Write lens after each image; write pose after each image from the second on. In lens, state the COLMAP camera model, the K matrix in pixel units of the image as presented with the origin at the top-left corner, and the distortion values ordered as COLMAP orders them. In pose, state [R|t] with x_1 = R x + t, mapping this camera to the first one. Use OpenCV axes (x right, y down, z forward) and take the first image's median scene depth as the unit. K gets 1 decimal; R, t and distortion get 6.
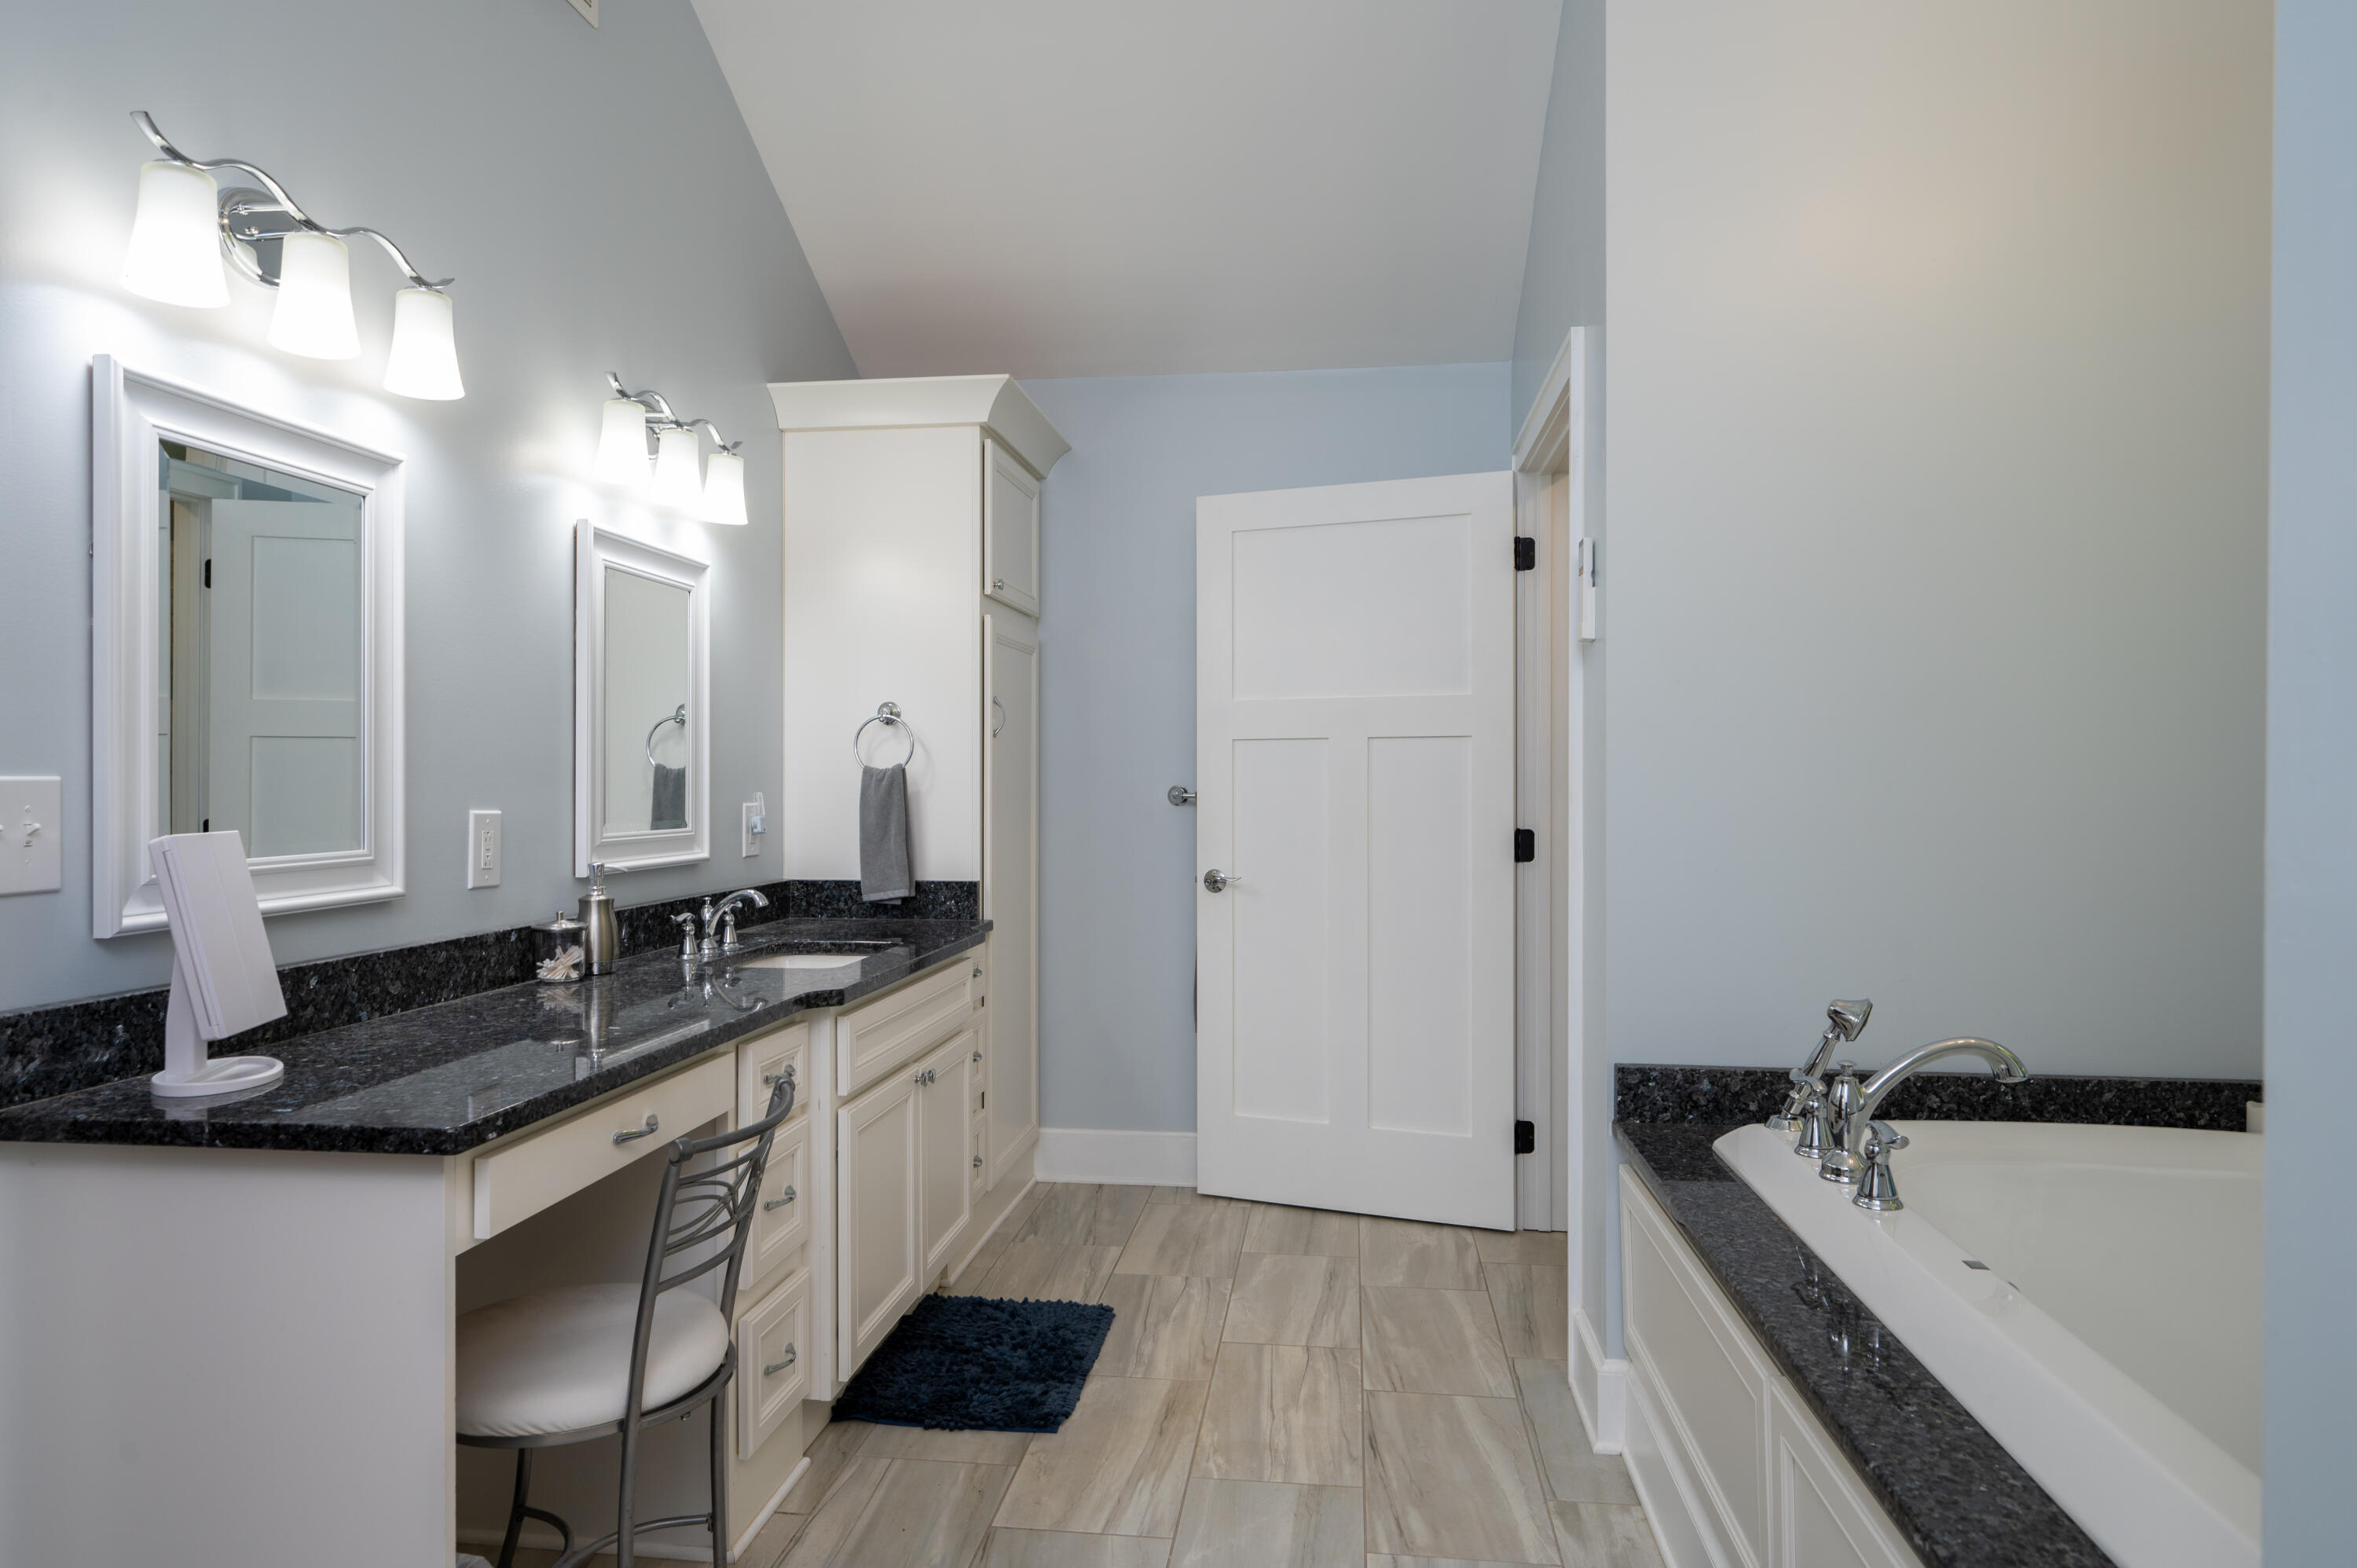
lens RADIAL K [[1412.7, 0, 1178.5], [0, 1412.7, 784.0], [0, 0, 1]] dist [-0.003002, -0.003269]
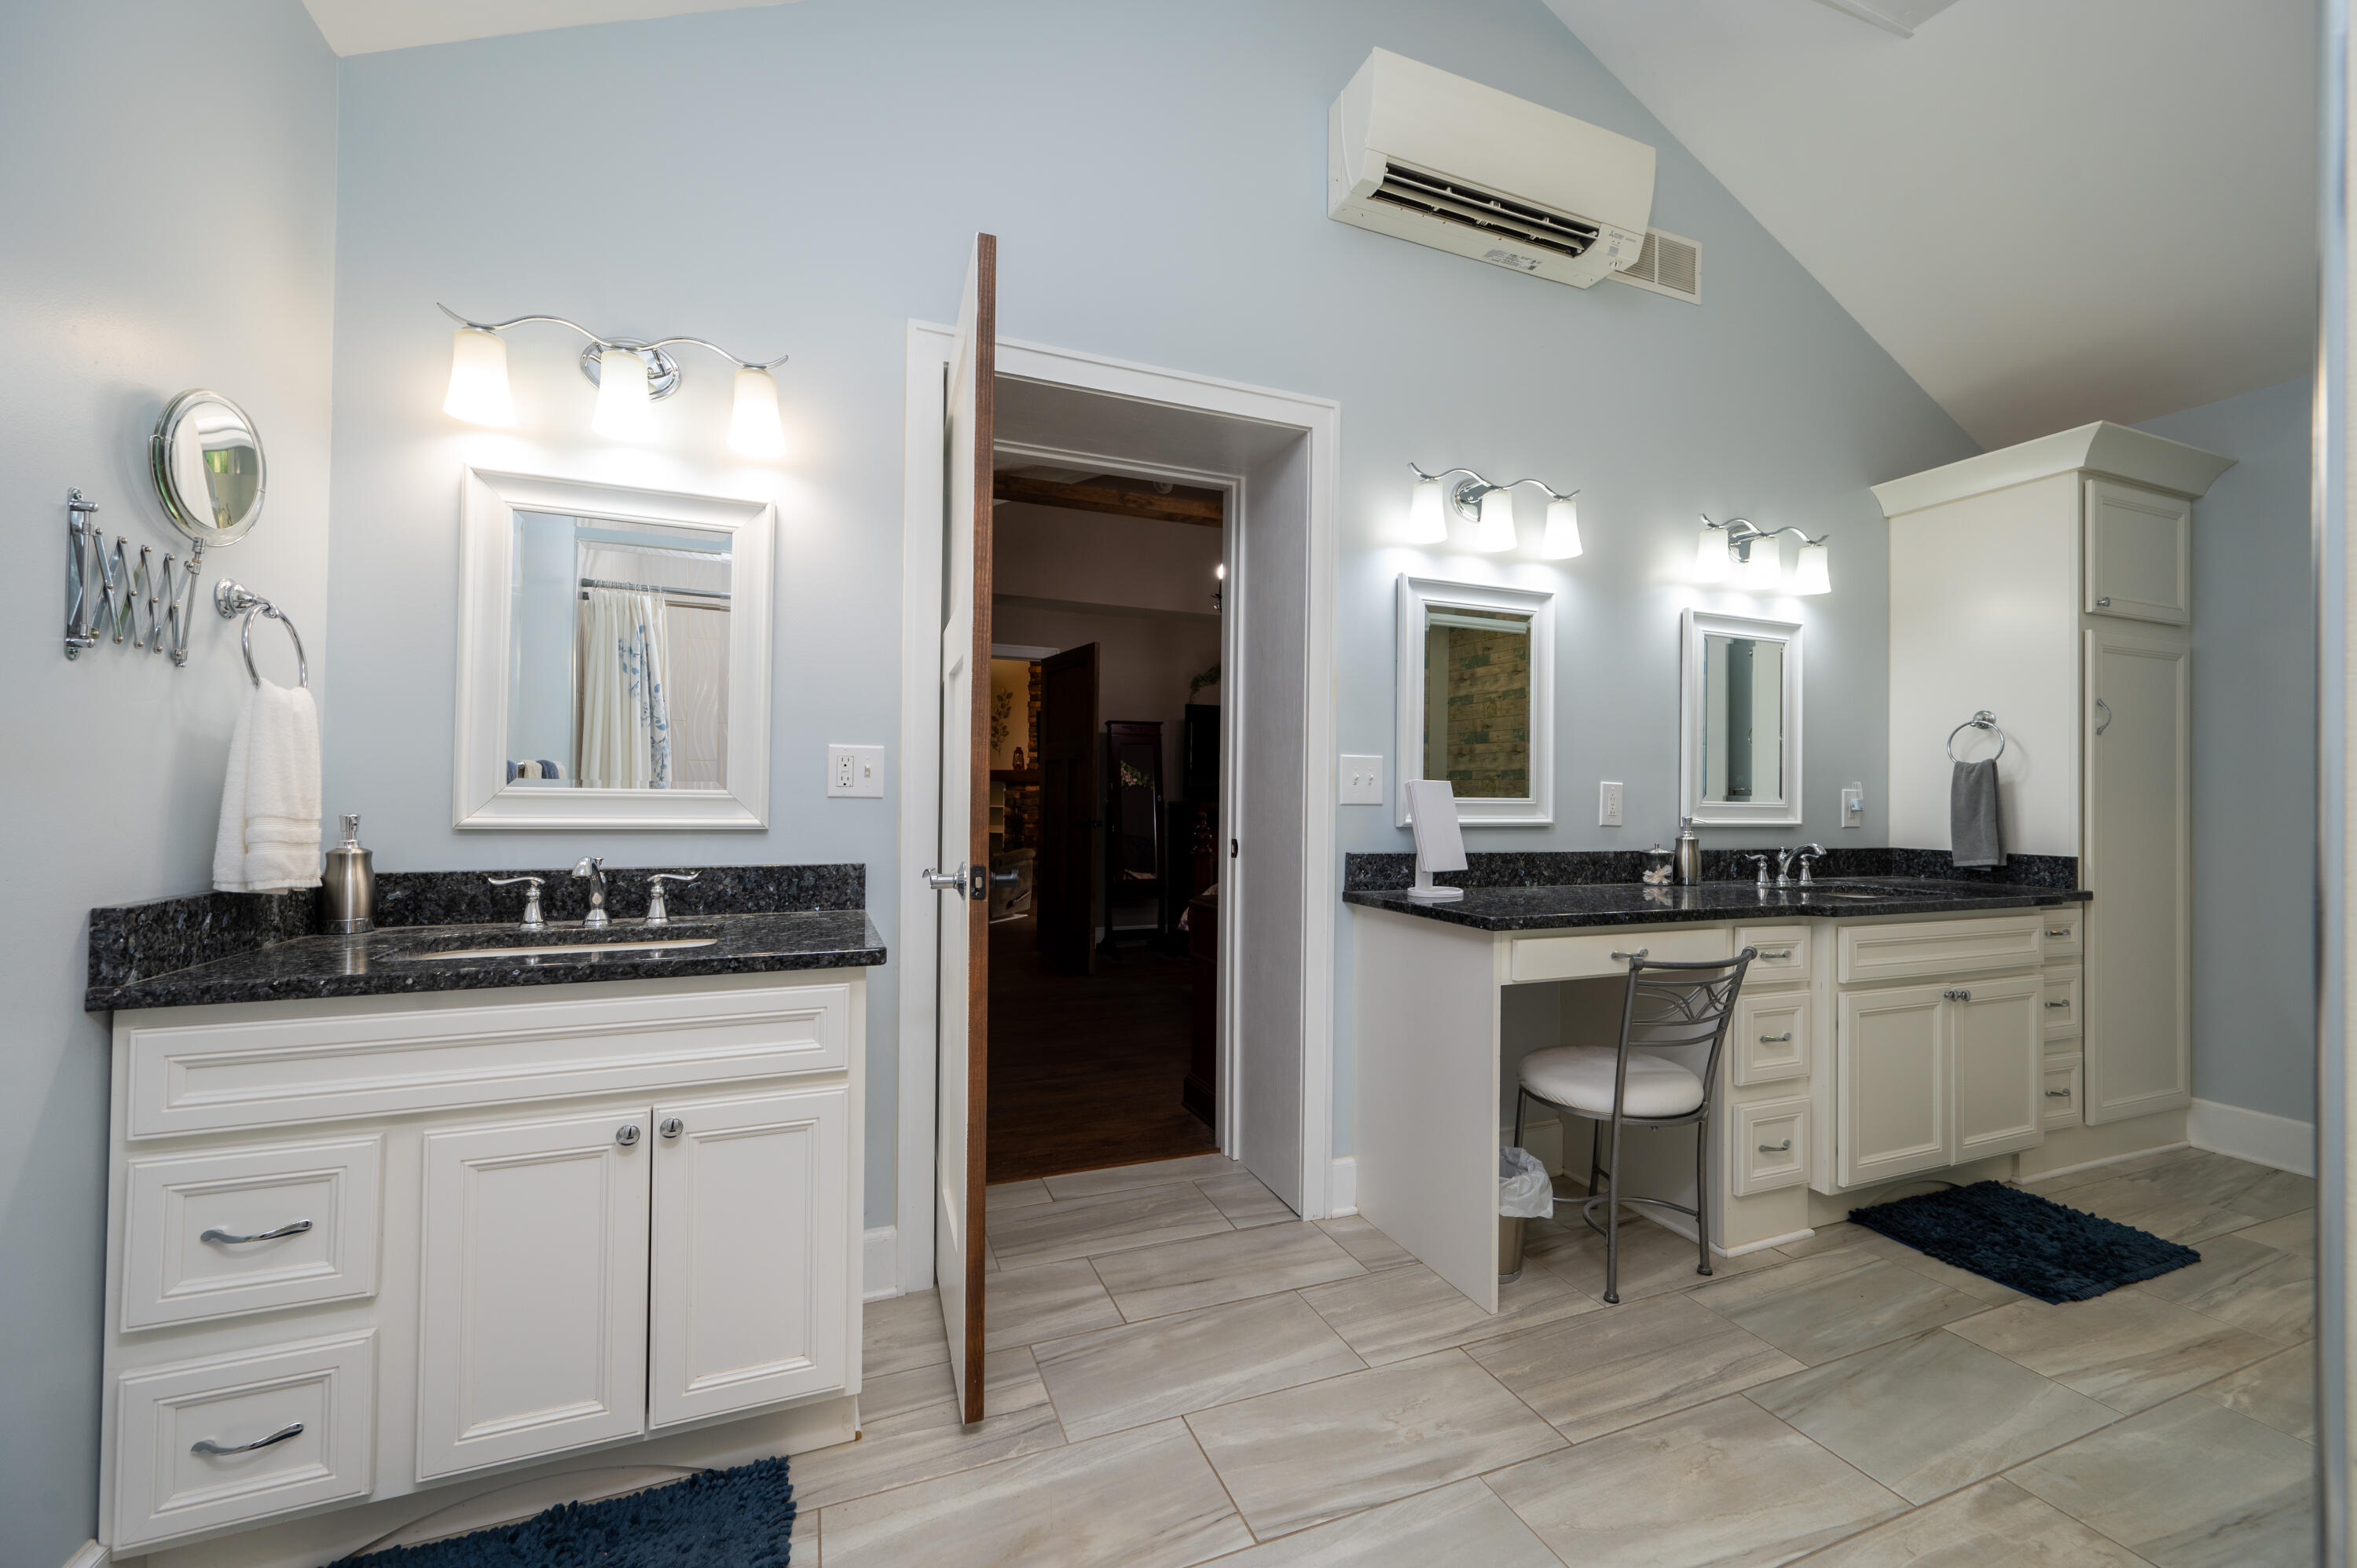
lens RADIAL K [[903.1, 0, 1178.5], [0, 903.1, 784.0], [0, 0, 1]] dist [-0.024466, -0.000047]
pose [[0.474870, -0.009261, -0.880007, 0.207997], [-0.010617, 0.999812, -0.016251, 0.039225], [0.879992, 0.017060, 0.474683, -0.006454]]
